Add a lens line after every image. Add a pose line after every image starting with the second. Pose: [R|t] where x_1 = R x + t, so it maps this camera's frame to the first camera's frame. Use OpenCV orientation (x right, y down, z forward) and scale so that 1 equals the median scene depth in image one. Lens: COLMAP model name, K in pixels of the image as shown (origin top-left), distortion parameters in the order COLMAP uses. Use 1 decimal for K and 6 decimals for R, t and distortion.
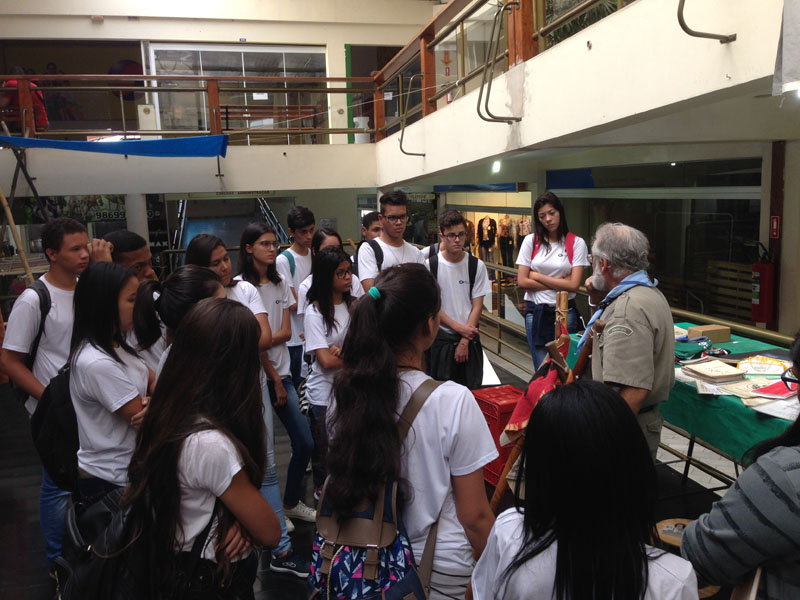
lens RADIAL K [[710.9, 0, 401.1], [0, 710.9, 300.5], [0, 0, 1]] dist [0.079259, -0.088793]
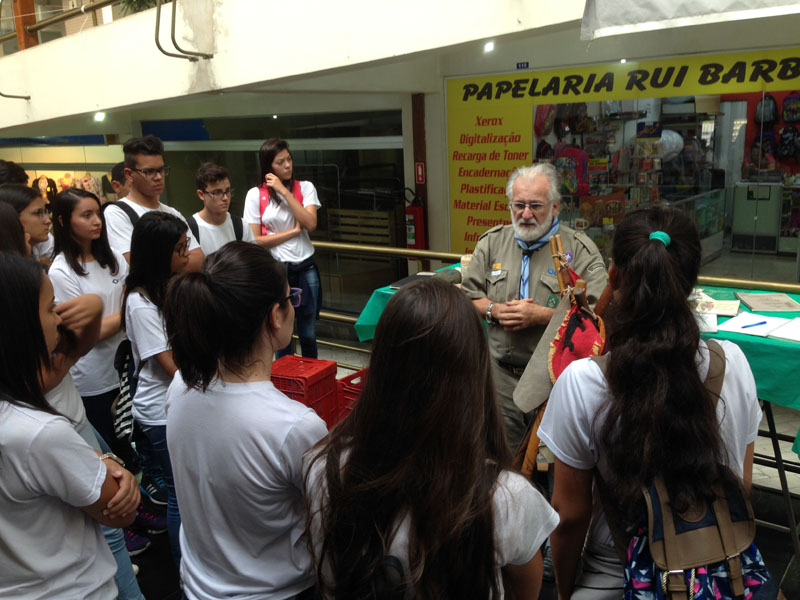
lens RADIAL K [[710.9, 0, 359.1], [0, 710.9, 307.6], [0, 0, 1]] dist [0.079259, -0.088793]
pose [[0.818064, -0.140782, 0.557630, -0.196154], [0.103287, 0.989777, 0.098357, -0.014919], [-0.565776, -0.022866, 0.824242, 0.148221]]
